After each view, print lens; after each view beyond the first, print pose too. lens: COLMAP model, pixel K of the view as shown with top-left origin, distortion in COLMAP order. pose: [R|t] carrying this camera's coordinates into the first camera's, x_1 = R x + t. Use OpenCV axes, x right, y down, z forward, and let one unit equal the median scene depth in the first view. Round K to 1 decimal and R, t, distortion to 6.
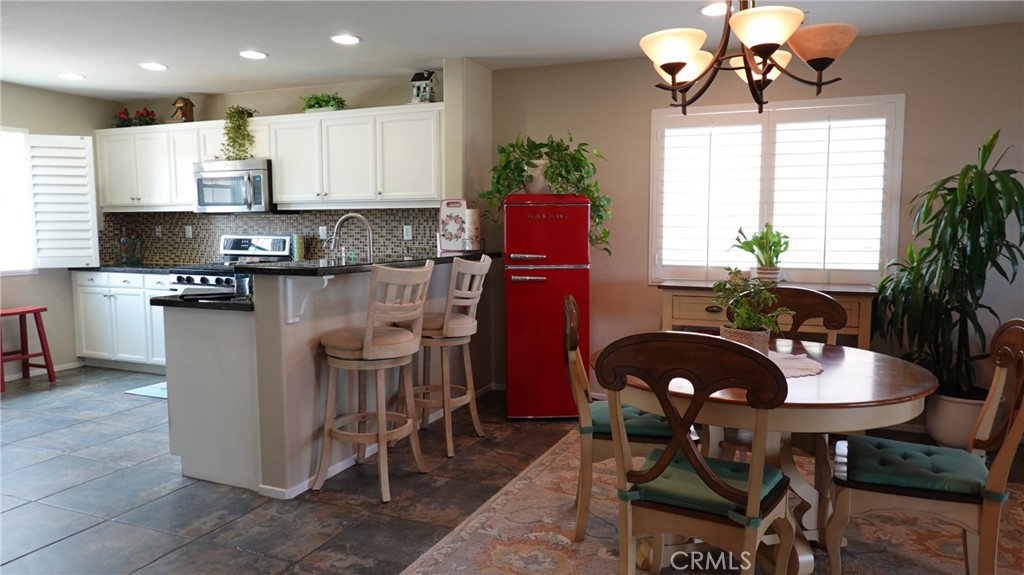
lens RADIAL K [[686.9, 0, 514.8], [0, 686.9, 288.7], [0, 0, 1]] dist [-0.004745, 0.000993]
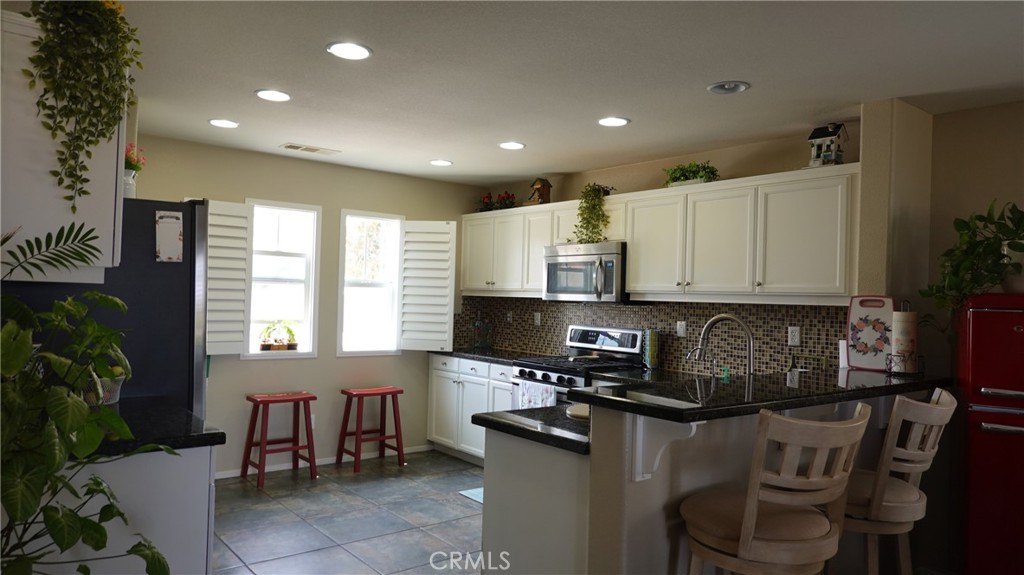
lens RADIAL K [[686.9, 0, 510.1], [0, 686.9, 288.8], [0, 0, 1]] dist [-0.004745, 0.000993]
pose [[0.875440, 0.021791, -0.482835, -0.066475], [-0.075649, 0.992848, -0.092353, -0.040216], [0.477369, 0.117376, 0.870828, 0.189971]]
